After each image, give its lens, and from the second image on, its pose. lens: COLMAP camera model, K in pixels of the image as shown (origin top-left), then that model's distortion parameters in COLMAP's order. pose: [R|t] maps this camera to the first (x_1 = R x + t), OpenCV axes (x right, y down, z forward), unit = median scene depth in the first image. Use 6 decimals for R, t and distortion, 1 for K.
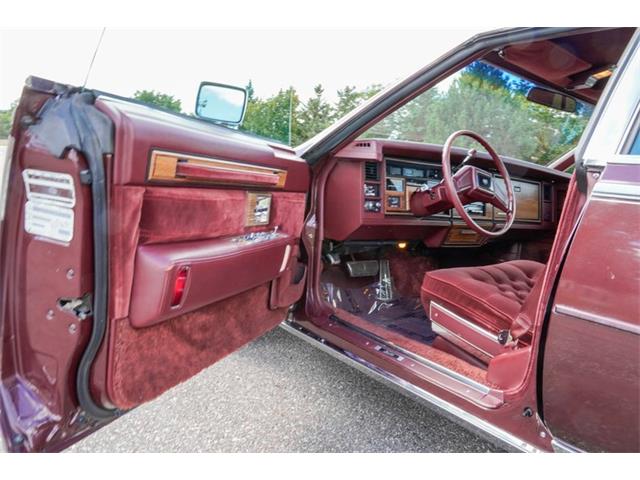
lens RADIAL K [[530.2, 0, 320.0], [0, 530.2, 240.0], [0, 0, 1]] dist [-0.066400, 0.005368]
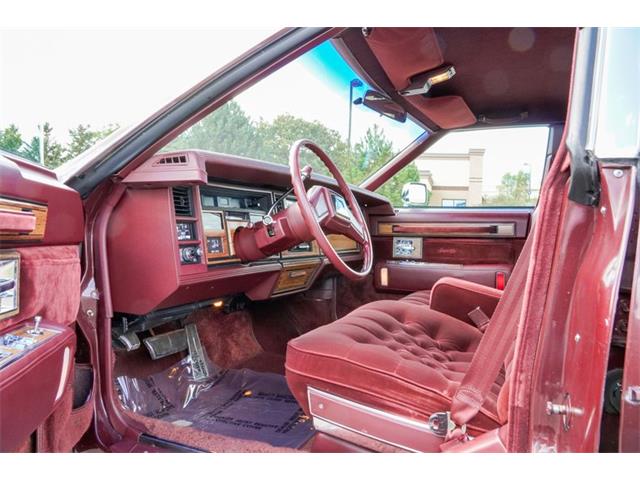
lens RADIAL K [[488.0, 0, 320.0], [0, 488.0, 240.0], [0, 0, 1]] dist [-0.071318, 0.008062]
pose [[0.865124, -0.091927, 0.493061, -0.056920], [0.127718, 0.991031, -0.039324, -0.038448], [-0.485024, 0.096993, 0.869106, 0.402973]]
